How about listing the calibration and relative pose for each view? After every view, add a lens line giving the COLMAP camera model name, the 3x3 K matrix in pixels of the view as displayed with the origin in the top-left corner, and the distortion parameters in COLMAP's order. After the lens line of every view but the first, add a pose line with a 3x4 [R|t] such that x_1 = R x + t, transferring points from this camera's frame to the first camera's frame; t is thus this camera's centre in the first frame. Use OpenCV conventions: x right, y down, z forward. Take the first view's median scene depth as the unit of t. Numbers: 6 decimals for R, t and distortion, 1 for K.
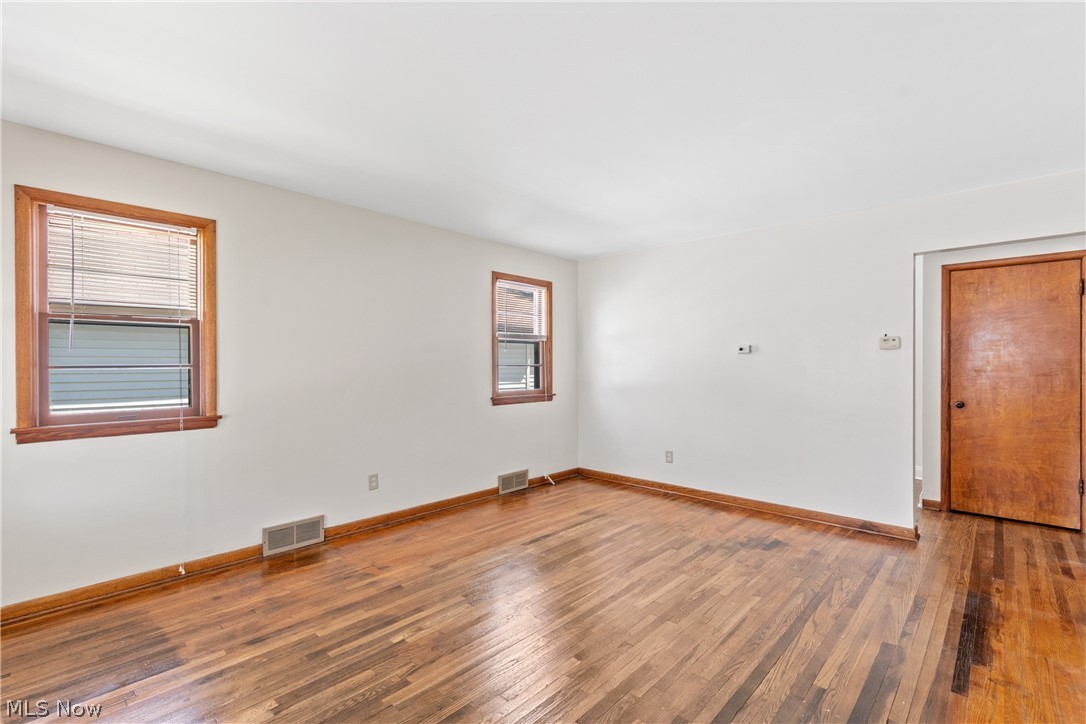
lens RADIAL K [[484.0, 0, 547.8], [0, 484.0, 364.5], [0, 0, 1]] dist [0.000424, -0.000237]
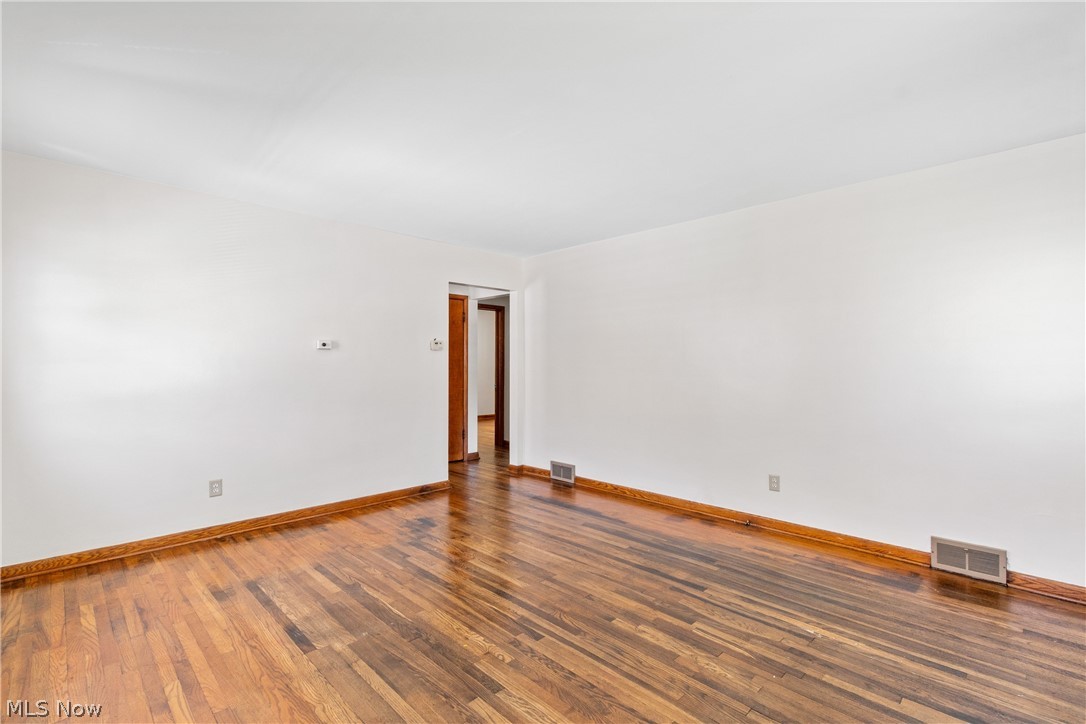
lens RADIAL K [[498.5, 0, 543.0], [0, 498.5, 362.0], [0, 0, 1]] dist [0.000094, -0.000277]
pose [[0.044993, 0.004827, 0.998976, -0.647316], [0.003724, 0.999981, -0.004999, 0.009705], [-0.998980, 0.003945, 0.044974, 0.650505]]
